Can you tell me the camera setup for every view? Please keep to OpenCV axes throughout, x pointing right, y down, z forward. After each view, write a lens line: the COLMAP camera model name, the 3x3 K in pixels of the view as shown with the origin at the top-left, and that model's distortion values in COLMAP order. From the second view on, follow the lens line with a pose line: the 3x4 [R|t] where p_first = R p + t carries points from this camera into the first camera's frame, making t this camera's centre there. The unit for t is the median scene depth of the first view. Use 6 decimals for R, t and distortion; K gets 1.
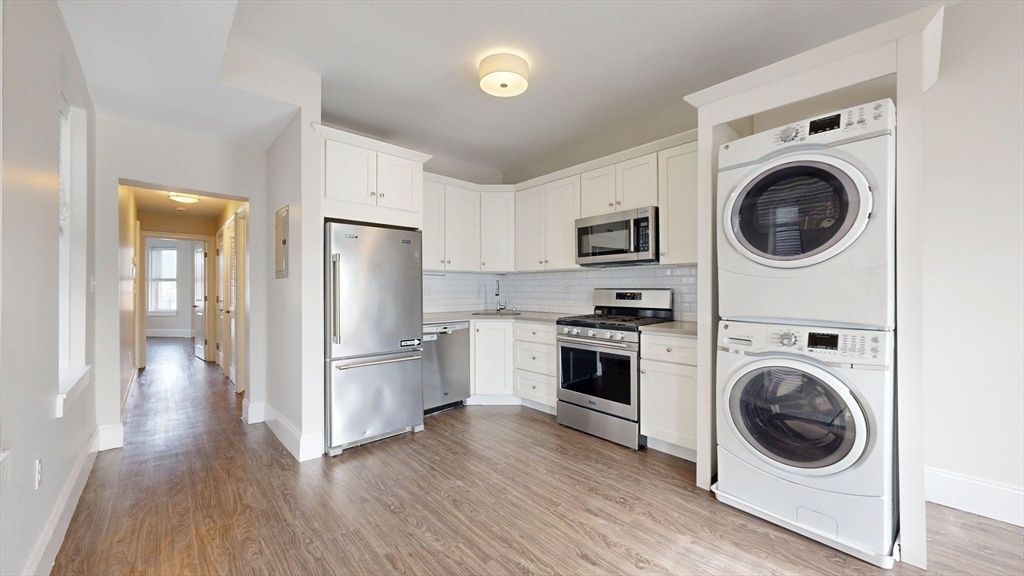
lens RADIAL K [[376.1, 0, 510.8], [0, 376.1, 289.5], [0, 0, 1]] dist [0.001610, -0.000136]
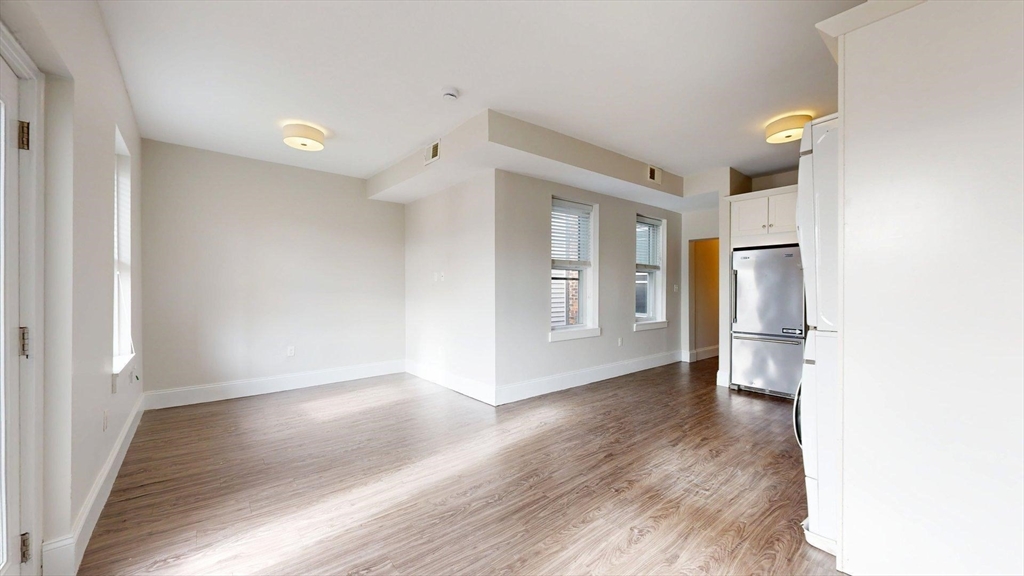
lens RADIAL K [[373.0, 0, 514.0], [0, 373.0, 288.8], [0, 0, 1]] dist [0.000035, -0.000019]
pose [[-0.057097, -0.005039, -0.998356, 1.132063], [-0.002260, 0.999985, -0.004918, 0.000901], [0.998366, 0.001975, -0.057107, 0.101592]]
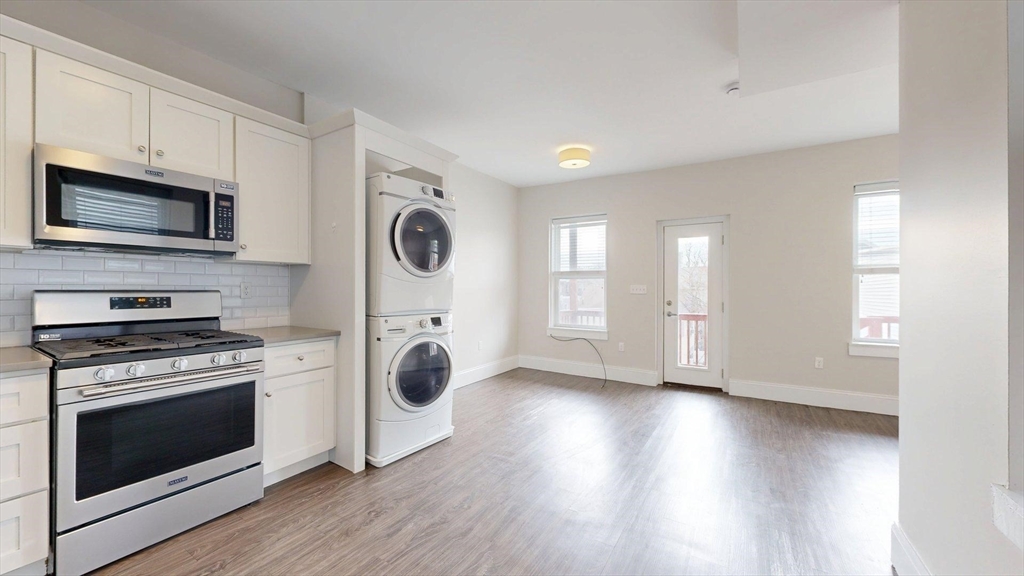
lens RADIAL K [[376.1, 0, 510.8], [0, 376.1, 289.5], [0, 0, 1]] dist [0.001610, -0.000136]
pose [[-0.265257, -0.001566, 0.964177, -0.501596], [0.000506, 0.999998, 0.001764, -0.005693], [-0.964178, 0.000956, -0.265256, 0.643032]]
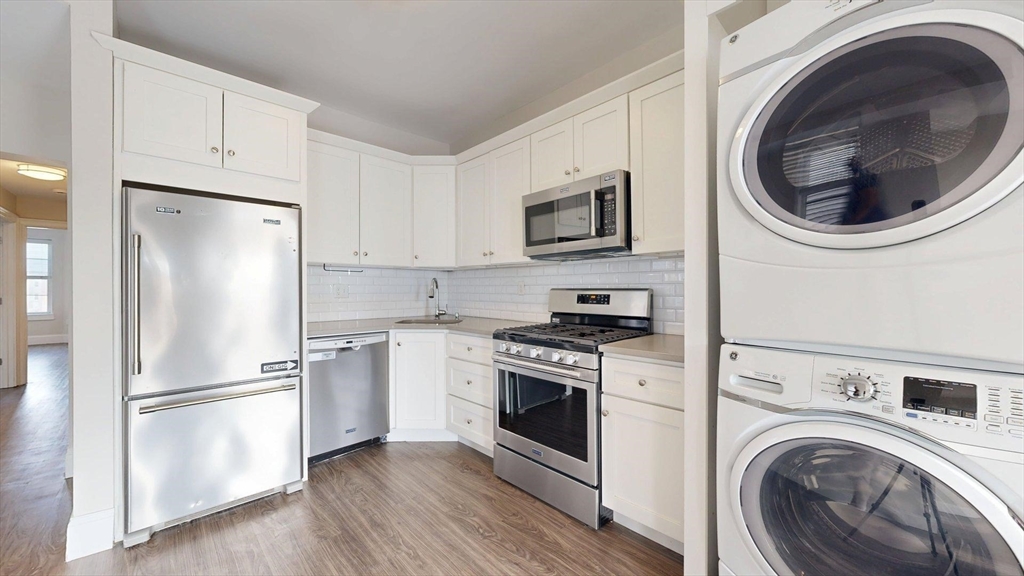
lens RADIAL K [[373.0, 0, 514.0], [0, 373.0, 288.8], [0, 0, 1]] dist [0.000035, -0.000019]
pose [[0.999613, -0.000119, 0.027814, 0.153704], [0.000191, 0.999997, -0.002578, -0.000739], [-0.027814, 0.002582, 0.999610, 0.305744]]
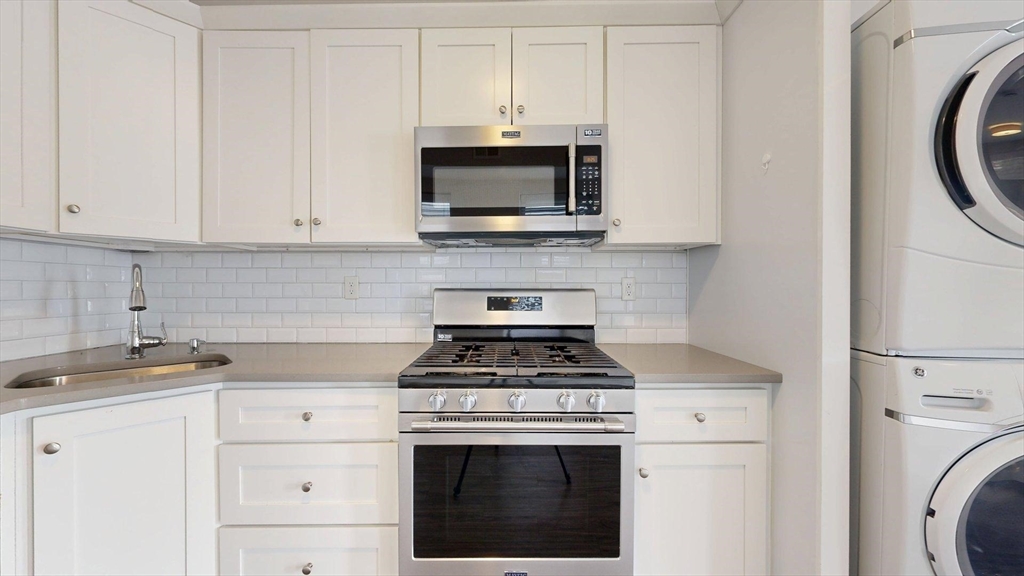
lens RADIAL K [[373.0, 0, 514.0], [0, 373.0, 288.8], [0, 0, 1]] dist [0.000035, -0.000019]
pose [[0.672723, -0.002406, 0.739890, -0.076391], [0.001152, 0.999997, 0.002204, -0.004363], [-0.739894, -0.000631, 0.672724, 0.731074]]
